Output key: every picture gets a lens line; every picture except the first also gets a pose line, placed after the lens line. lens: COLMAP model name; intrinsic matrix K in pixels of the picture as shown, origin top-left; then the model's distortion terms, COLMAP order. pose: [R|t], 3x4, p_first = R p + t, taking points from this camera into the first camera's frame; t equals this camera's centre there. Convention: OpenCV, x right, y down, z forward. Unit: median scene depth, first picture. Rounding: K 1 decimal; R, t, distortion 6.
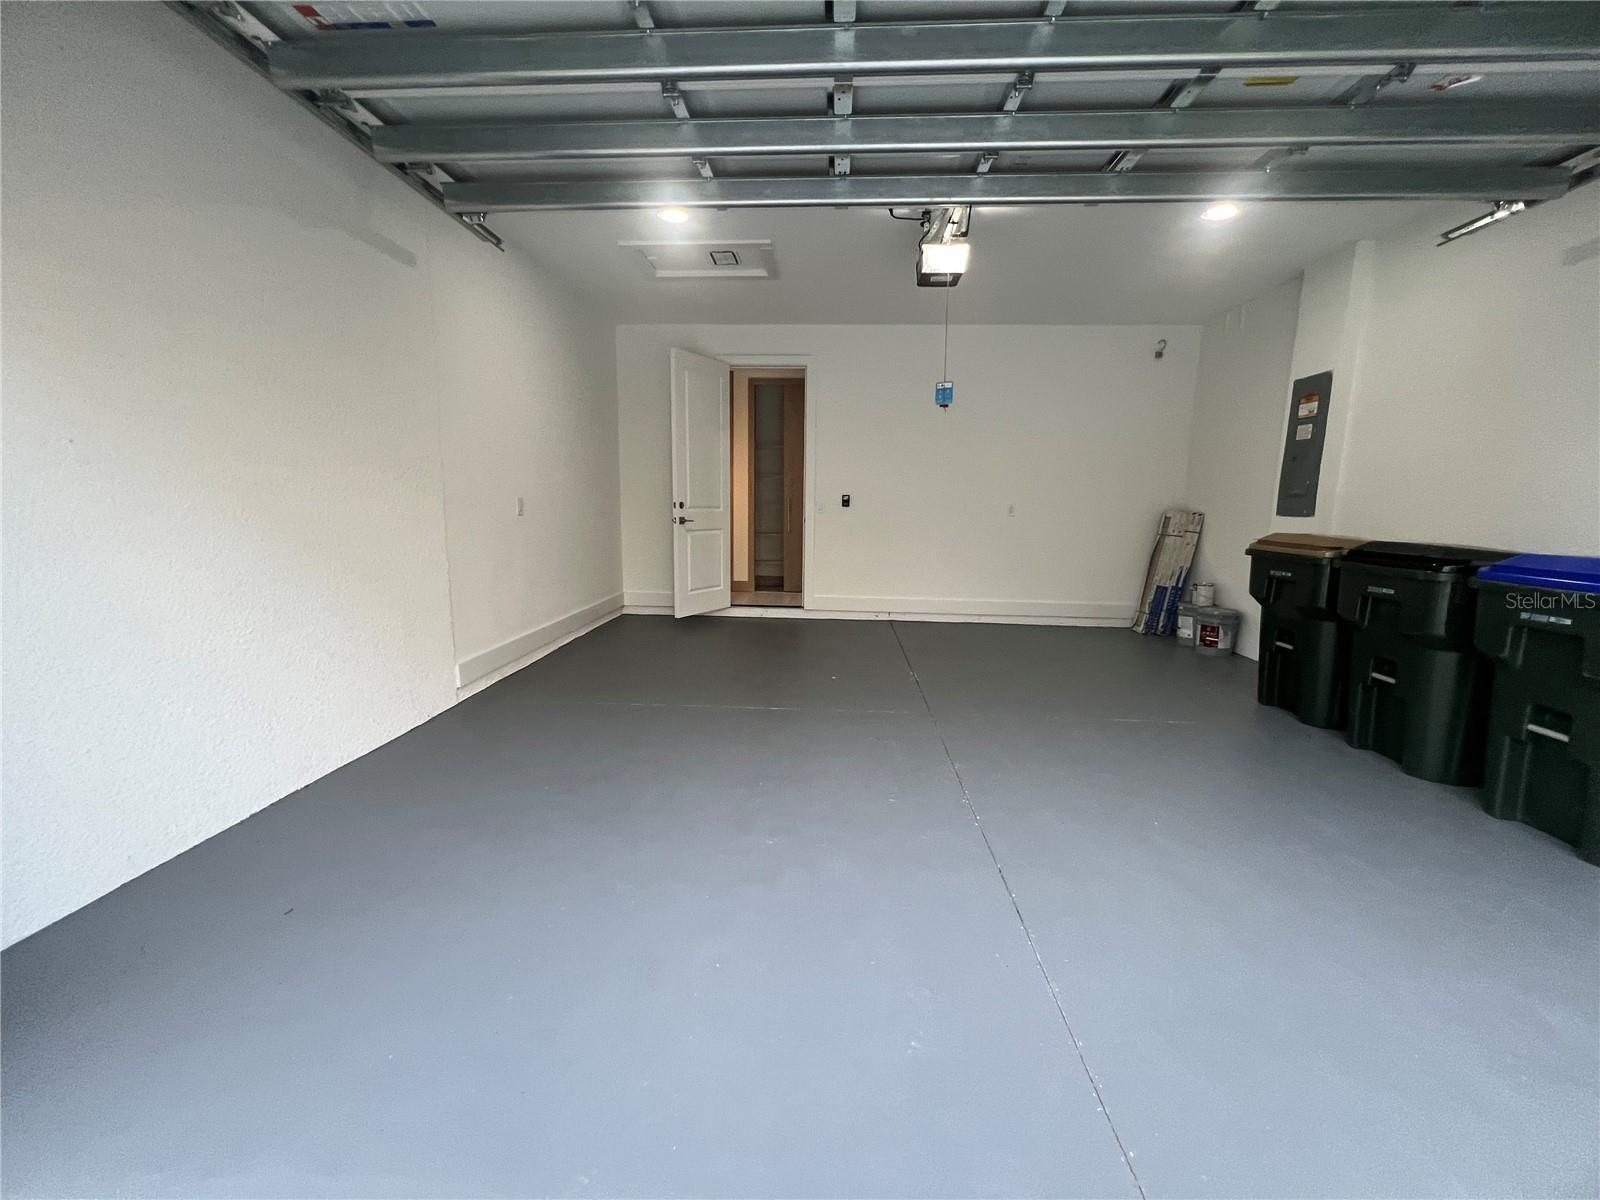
lens RADIAL K [[640.6, 0, 798.6], [0, 640.6, 604.4], [0, 0, 1]] dist [-0.002185, 0.000483]
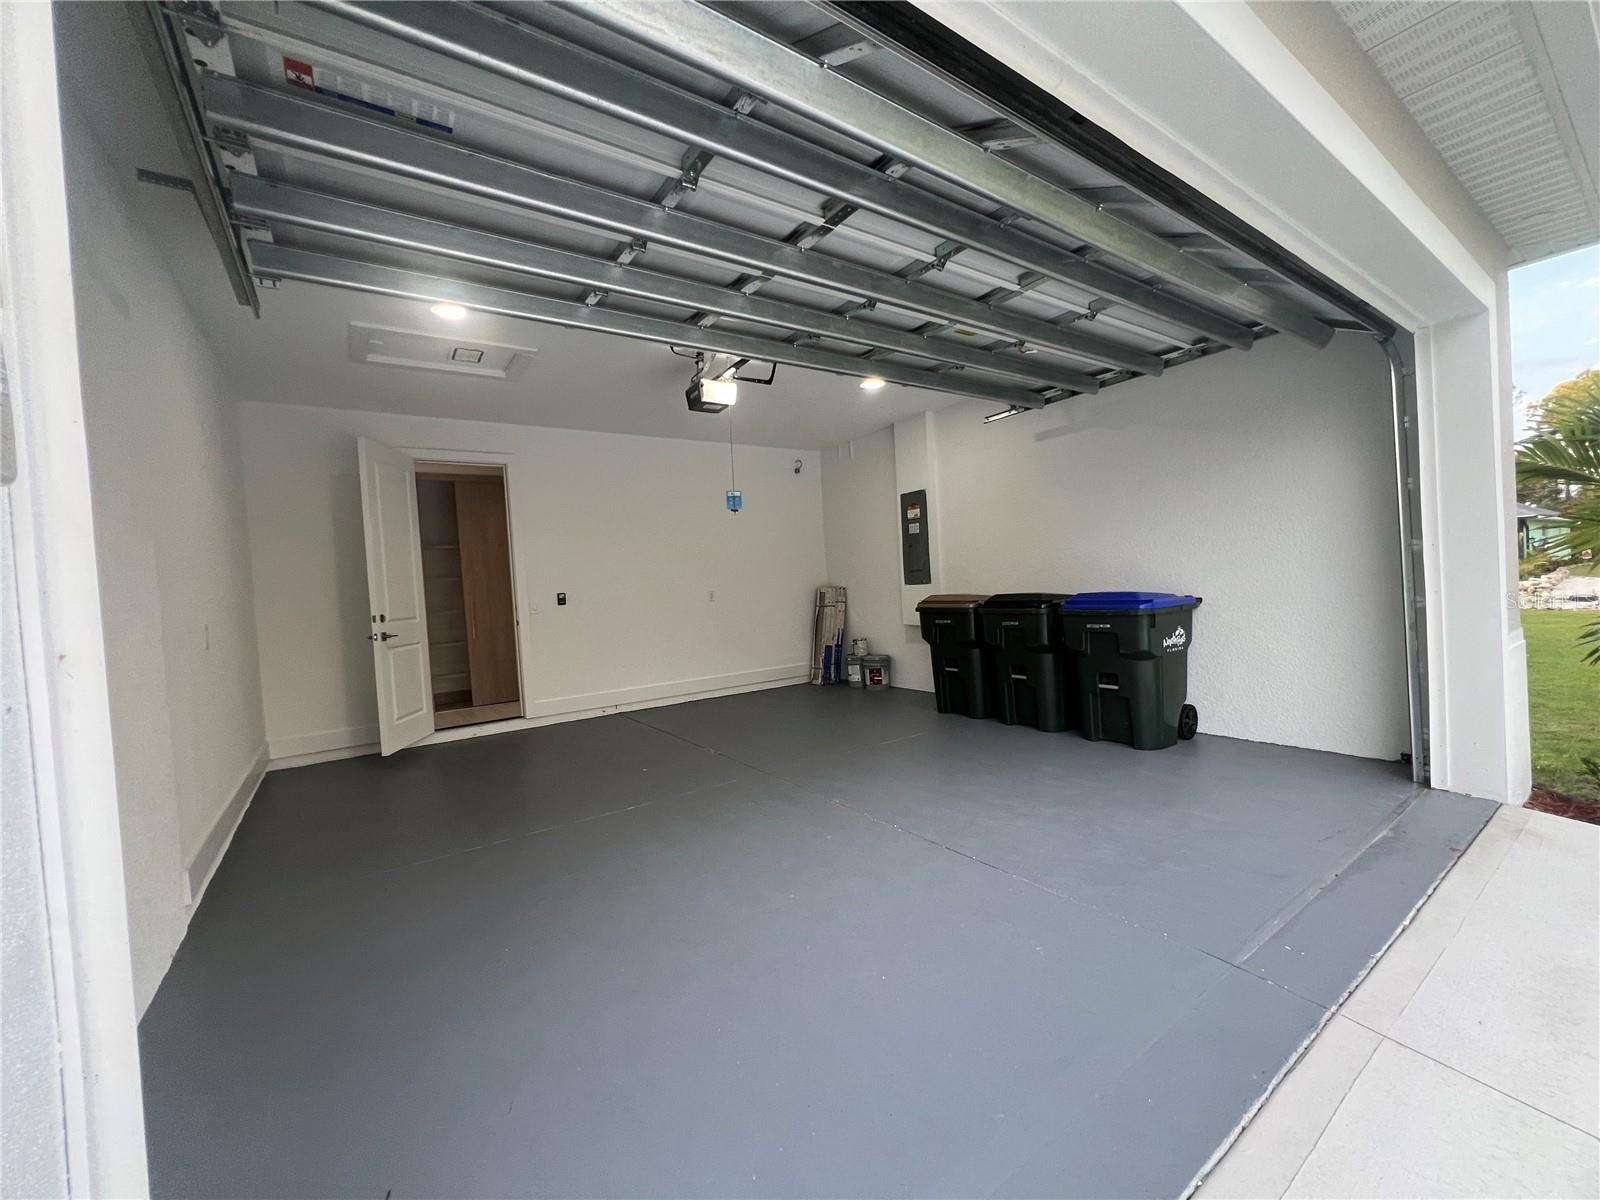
lens RADIAL K [[639.8, 0, 791.2], [0, 639.8, 593.5], [0, 0, 1]] dist [-0.003334, 0.001053]
pose [[0.787884, -0.070212, 0.611808, -0.357115], [0.167731, 0.980386, -0.103492, -0.014073], [-0.592542, 0.184159, 0.784207, 0.027781]]
